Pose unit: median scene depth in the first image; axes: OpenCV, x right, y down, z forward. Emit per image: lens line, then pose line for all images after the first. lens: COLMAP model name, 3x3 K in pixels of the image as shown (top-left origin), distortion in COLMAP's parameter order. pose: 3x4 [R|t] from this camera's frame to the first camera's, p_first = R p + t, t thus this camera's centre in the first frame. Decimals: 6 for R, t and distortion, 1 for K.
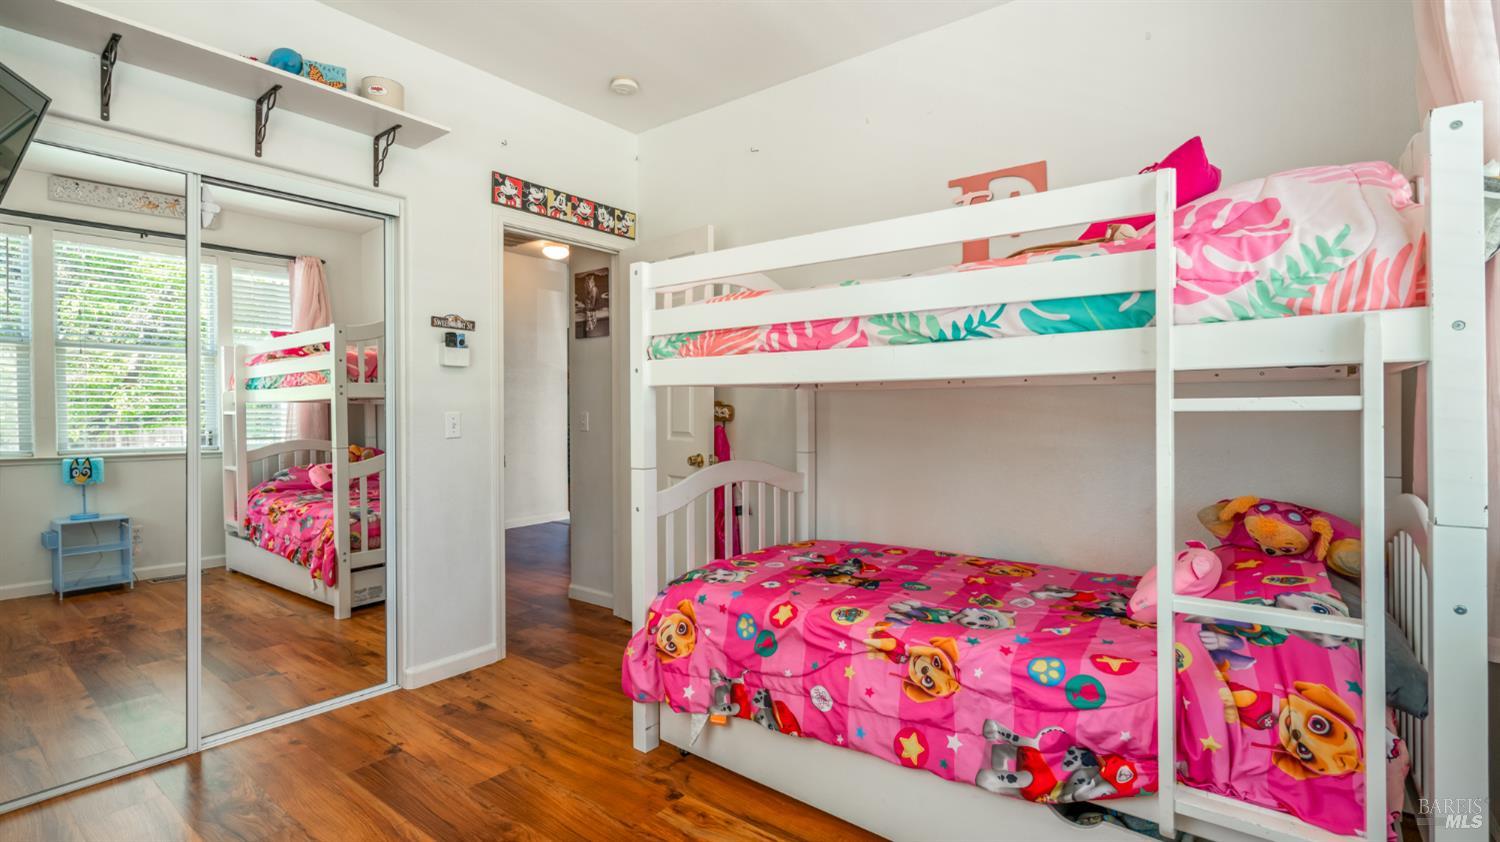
lens RADIAL K [[685.7, 0, 746.9], [0, 685.7, 416.1], [0, 0, 1]] dist [-0.010469, 0.004633]
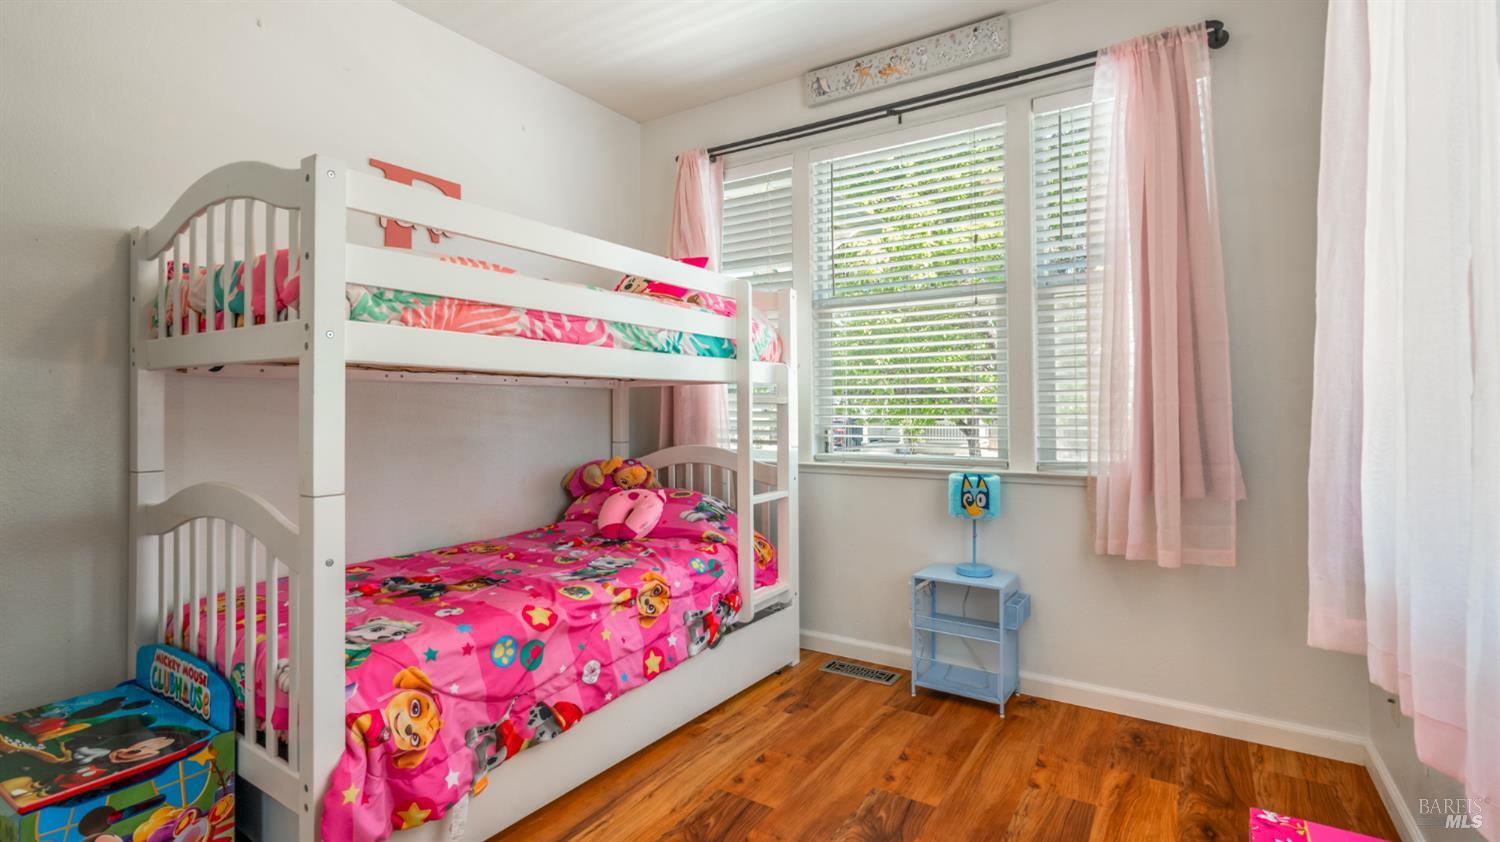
lens RADIAL K [[685.7, 0, 747.6], [0, 685.7, 407.3], [0, 0, 1]] dist [-0.010469, 0.004633]
pose [[-0.075687, 0.005668, 0.997115, -0.958035], [0.015586, 0.999868, -0.004500, 0.008676], [-0.997010, 0.015201, -0.075766, 0.817998]]
